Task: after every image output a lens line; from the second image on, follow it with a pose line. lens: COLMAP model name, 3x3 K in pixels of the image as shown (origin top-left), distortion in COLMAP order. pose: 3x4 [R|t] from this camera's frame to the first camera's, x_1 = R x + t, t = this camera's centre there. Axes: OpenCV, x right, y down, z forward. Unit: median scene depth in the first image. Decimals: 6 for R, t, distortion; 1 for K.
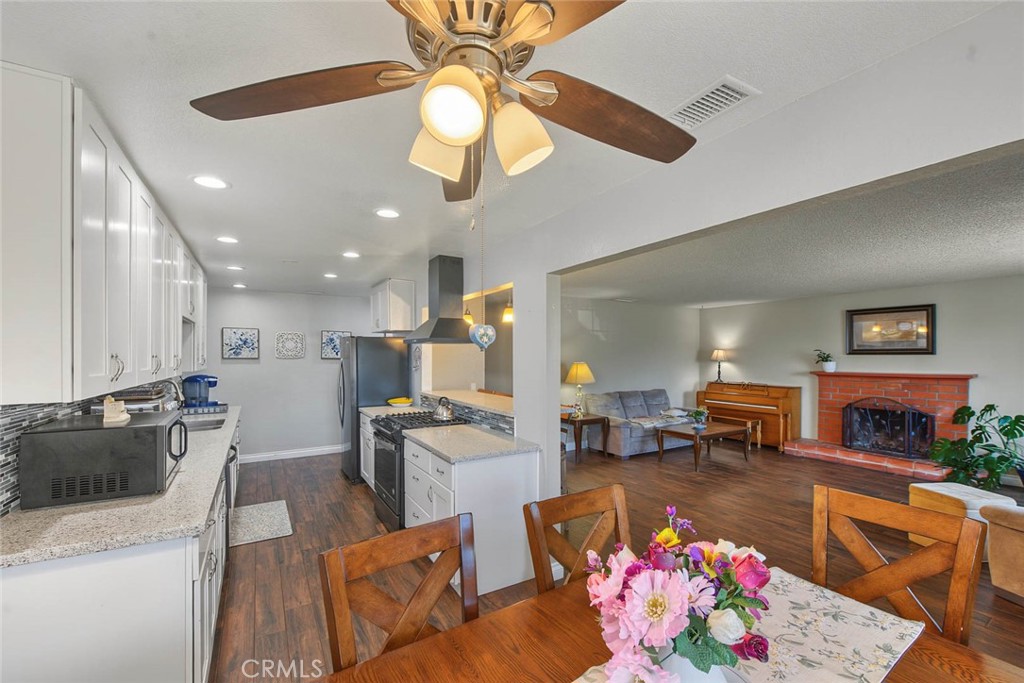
lens RADIAL K [[417.6, 0, 512.1], [0, 417.6, 345.5], [0, 0, 1]] dist [0.001024, -0.003209]
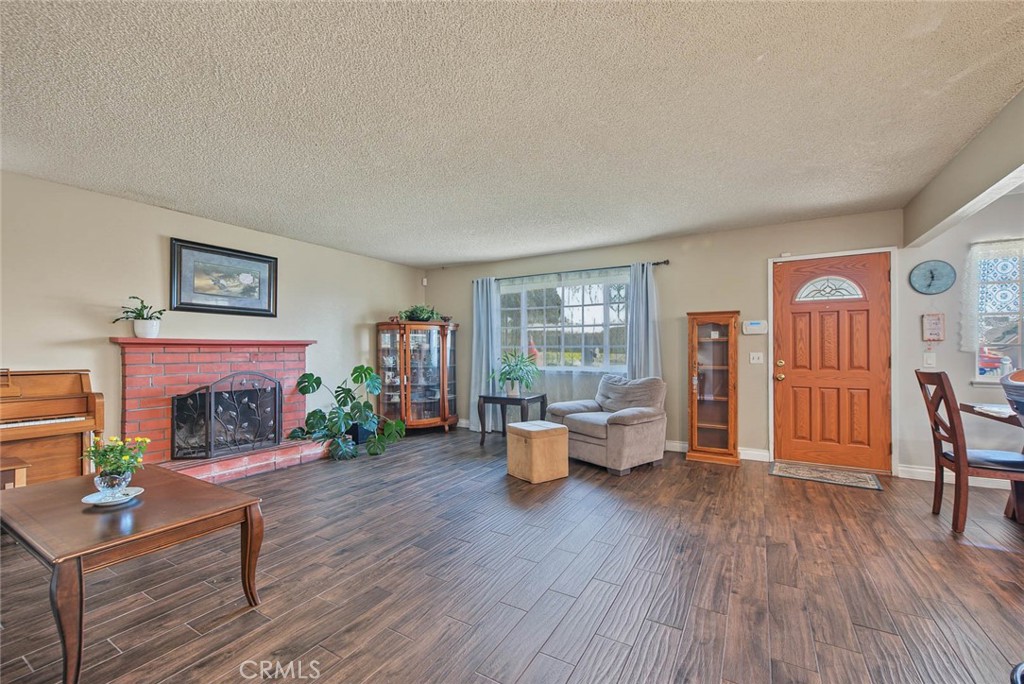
lens RADIAL K [[417.6, 0, 512.1], [0, 417.6, 346.0], [0, 0, 1]] dist [0.001024, -0.003209]
pose [[-0.472014, 0.012057, 0.881509, 0.035530], [-0.014195, 0.999673, -0.021274, 0.087792], [-0.881477, -0.022555, -0.471688, 0.937525]]
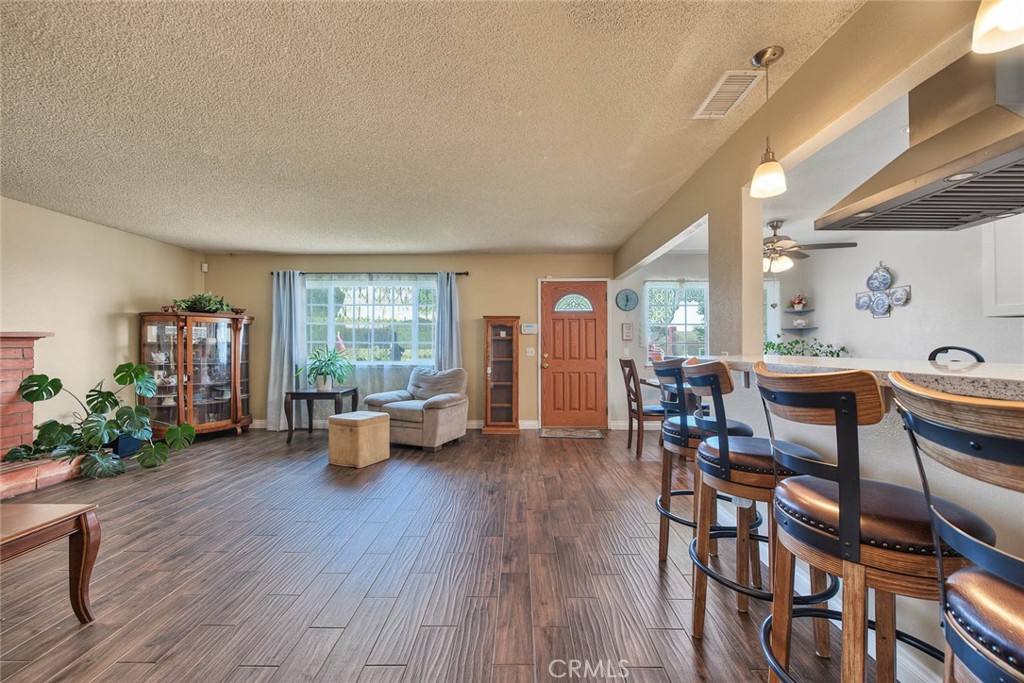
lens RADIAL K [[411.5, 0, 513.2], [0, 411.5, 329.8], [0, 0, 1]] dist [-0.000962, -0.000233]
pose [[-0.847096, 0.022612, 0.530959, -0.000051], [-0.009030, 0.998338, -0.056922, 0.090688], [-0.531364, -0.053013, -0.845483, 1.054994]]
